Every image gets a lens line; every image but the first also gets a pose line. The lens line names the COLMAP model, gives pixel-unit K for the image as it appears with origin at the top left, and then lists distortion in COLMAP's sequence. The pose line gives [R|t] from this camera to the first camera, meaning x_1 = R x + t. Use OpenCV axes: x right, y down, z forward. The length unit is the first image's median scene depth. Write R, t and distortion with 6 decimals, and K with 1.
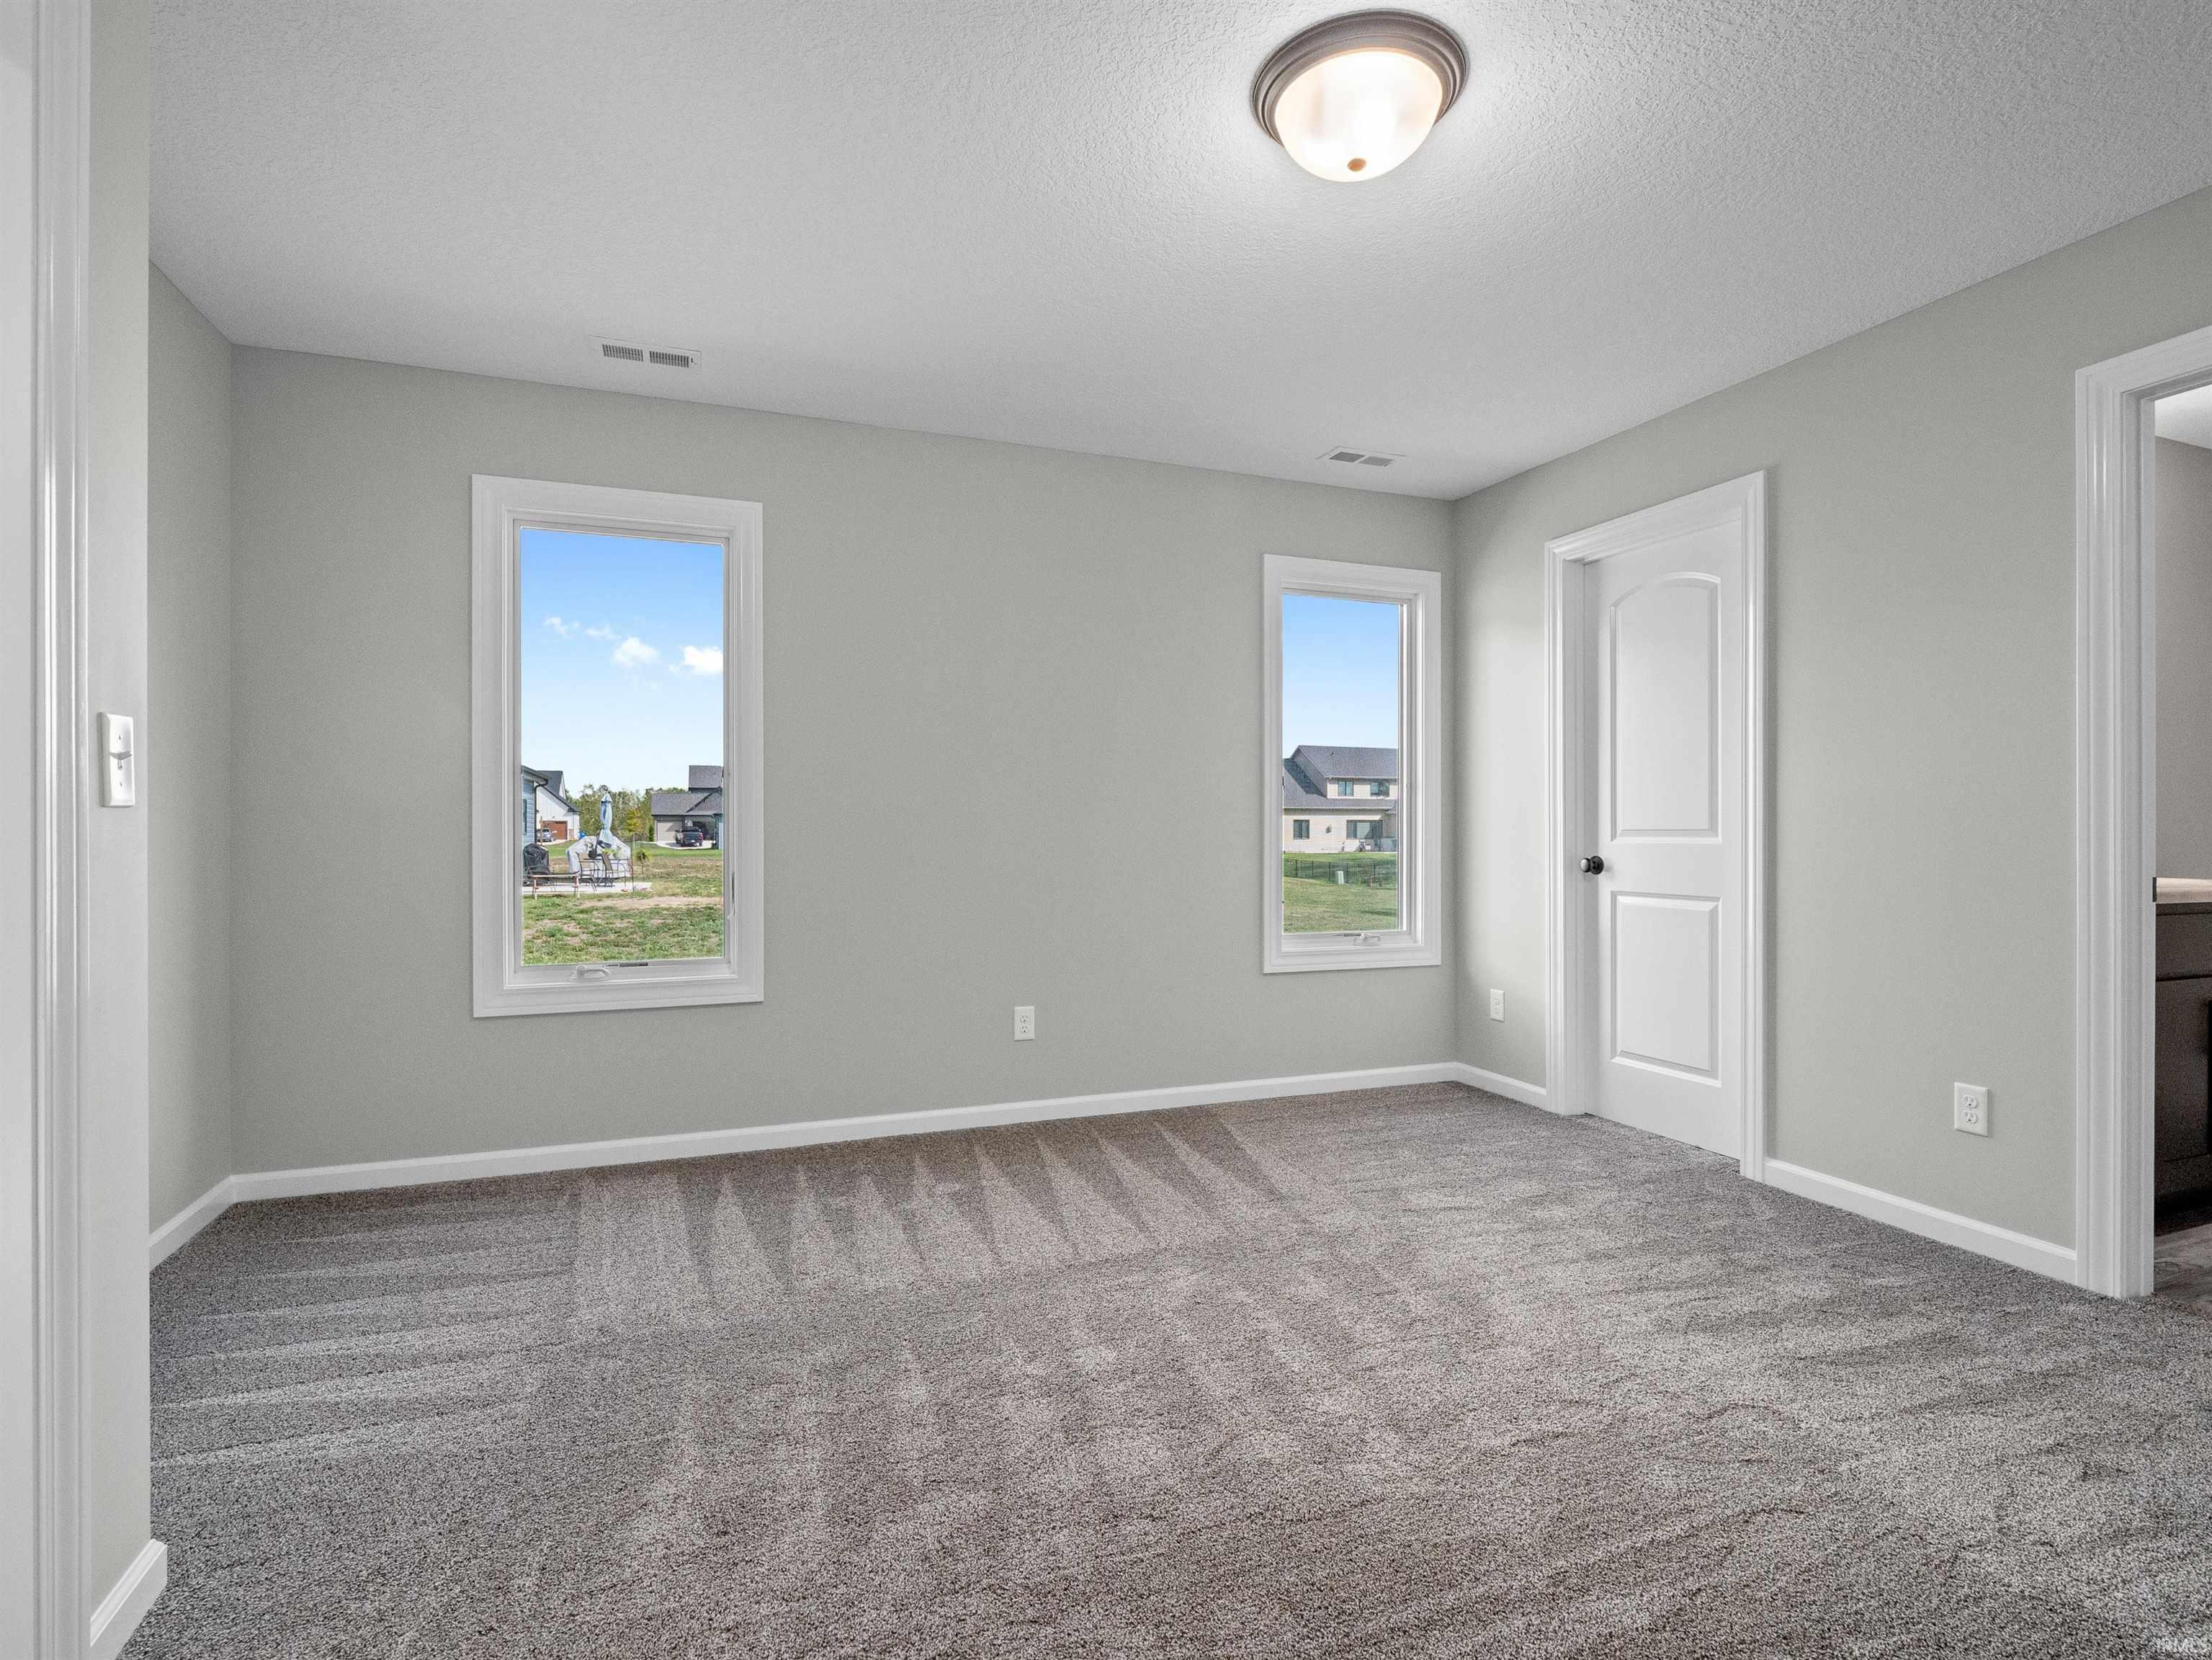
lens RADIAL K [[1076.4, 0, 1094.7], [0, 1076.4, 833.9], [0, 0, 1]] dist [0.003732, -0.008436]
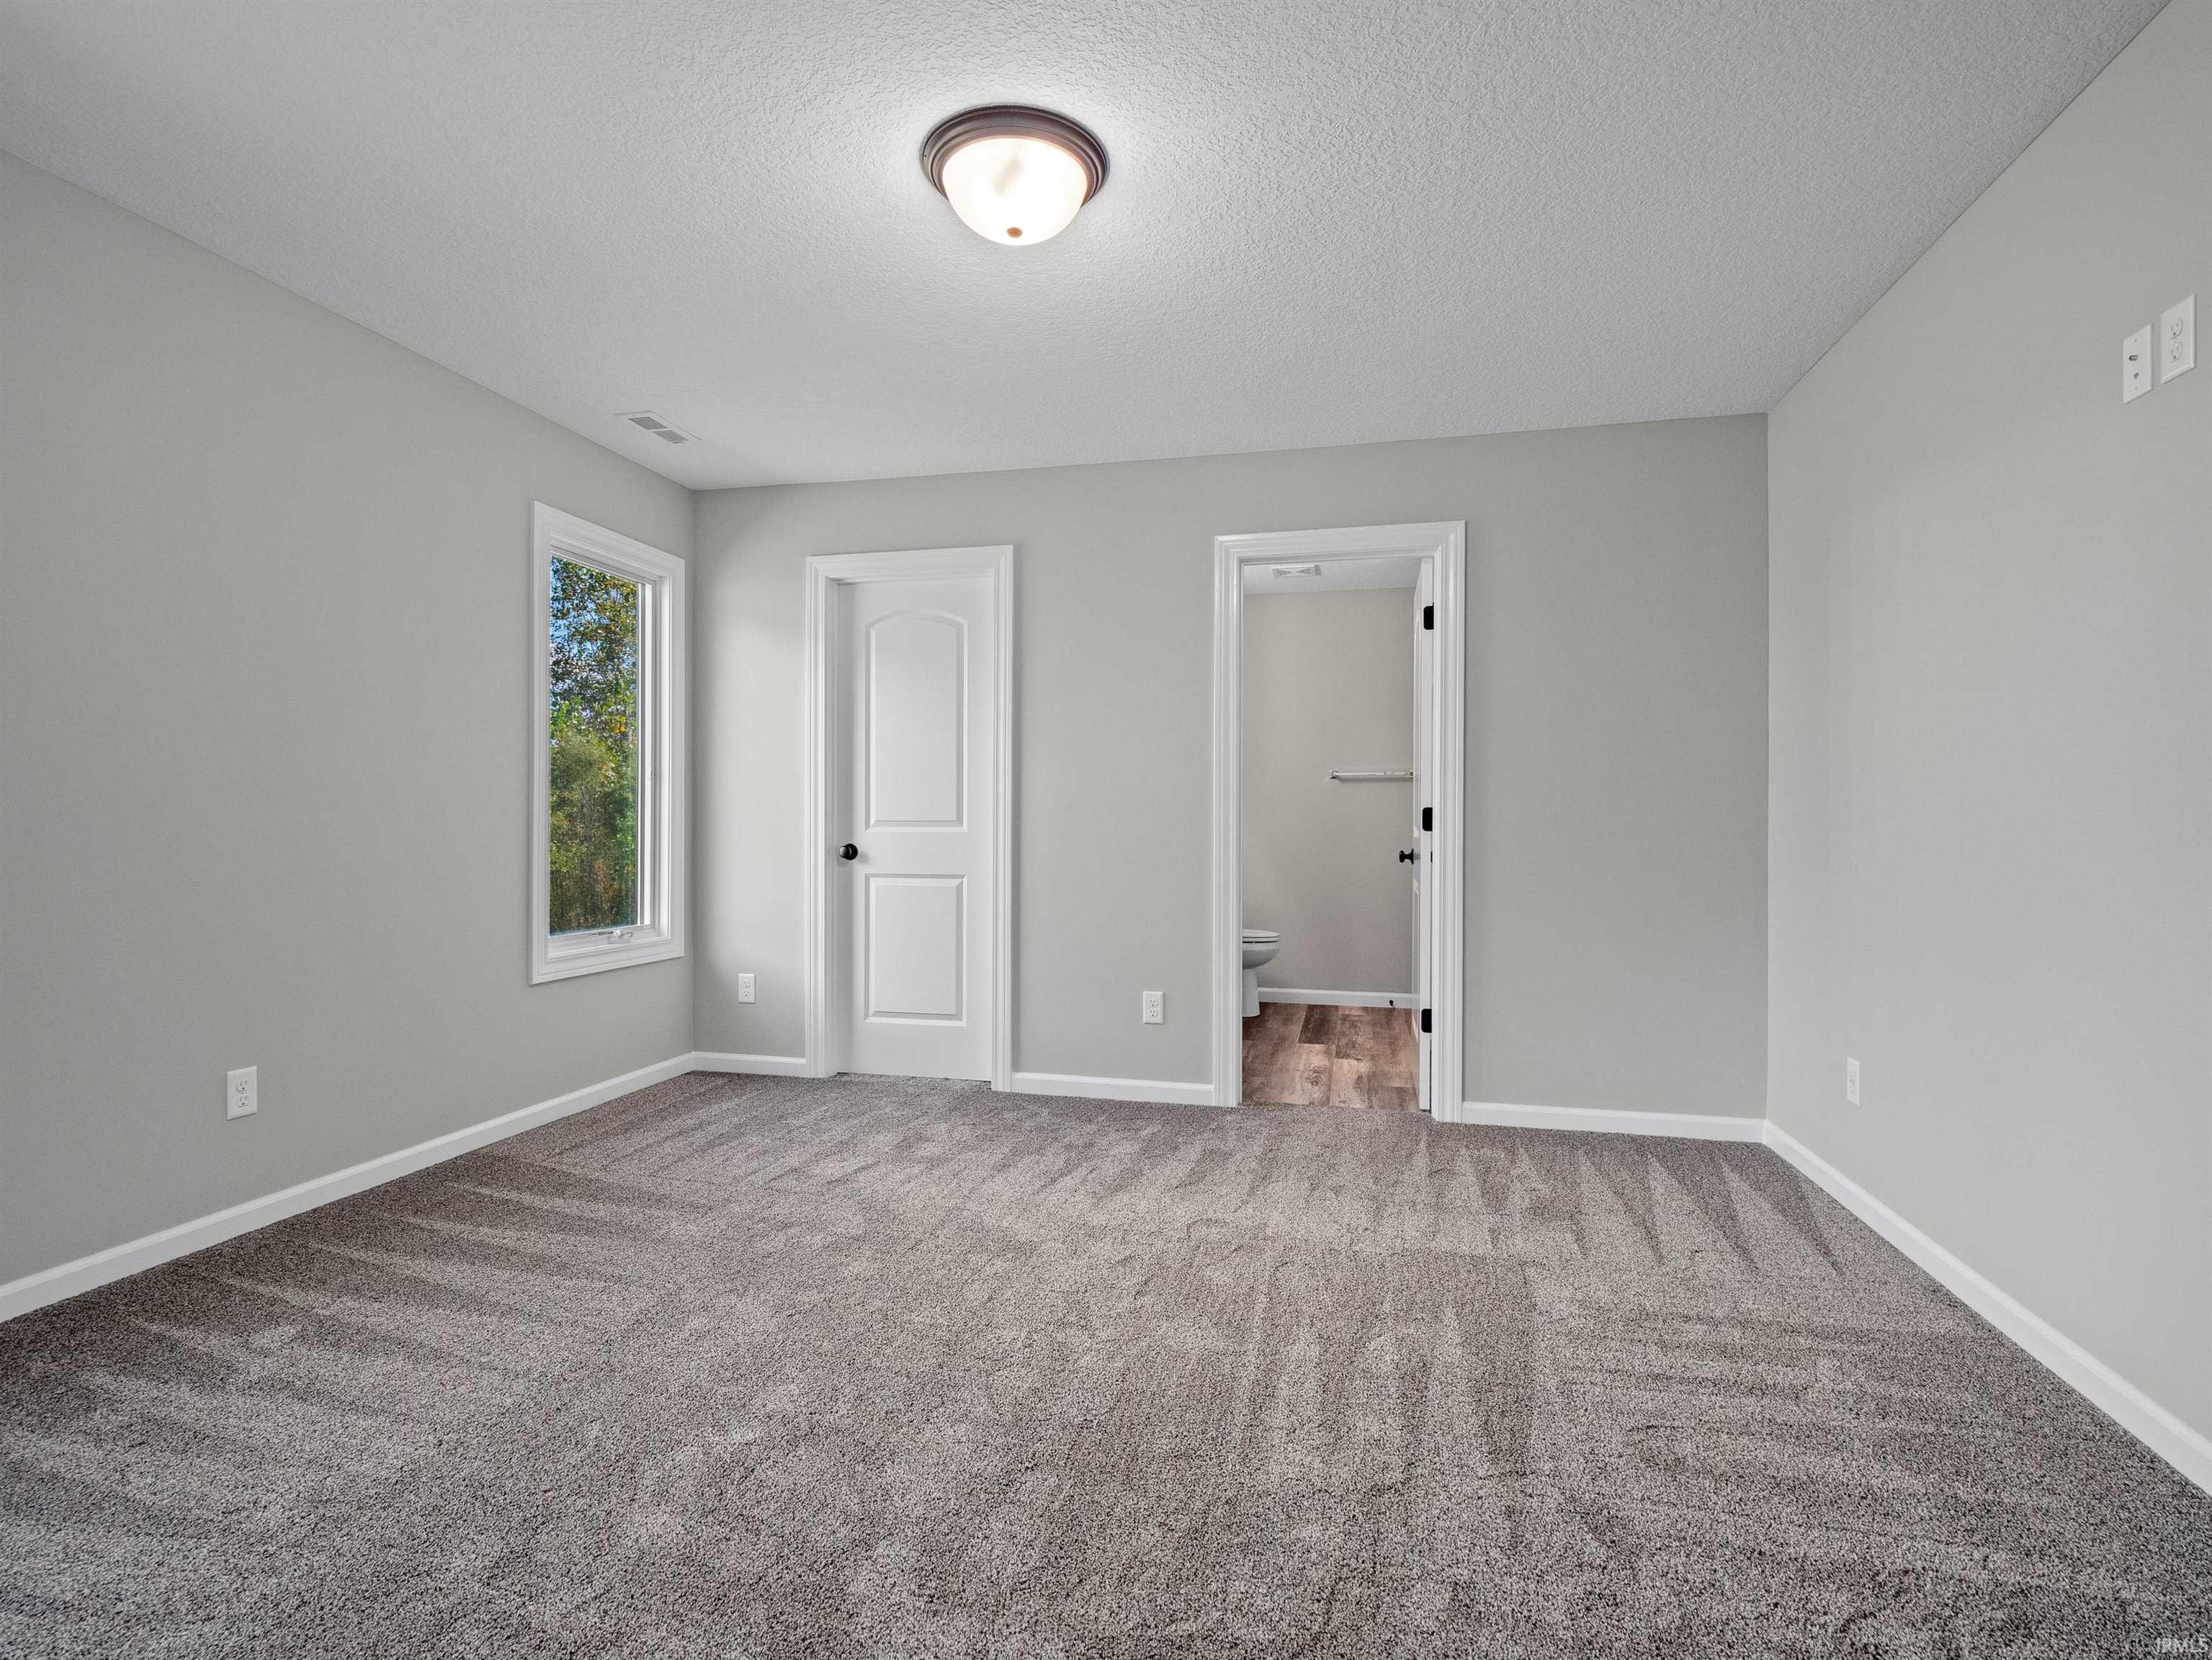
lens RADIAL K [[1076.4, 0, 1094.7], [0, 1076.4, 833.9], [0, 0, 1]] dist [0.003732, -0.008436]
pose [[0.570495, -0.005529, 0.821282, -0.373058], [-0.001639, 0.999968, 0.007871, 0.000720], [-0.821299, -0.005837, 0.570467, 0.166729]]
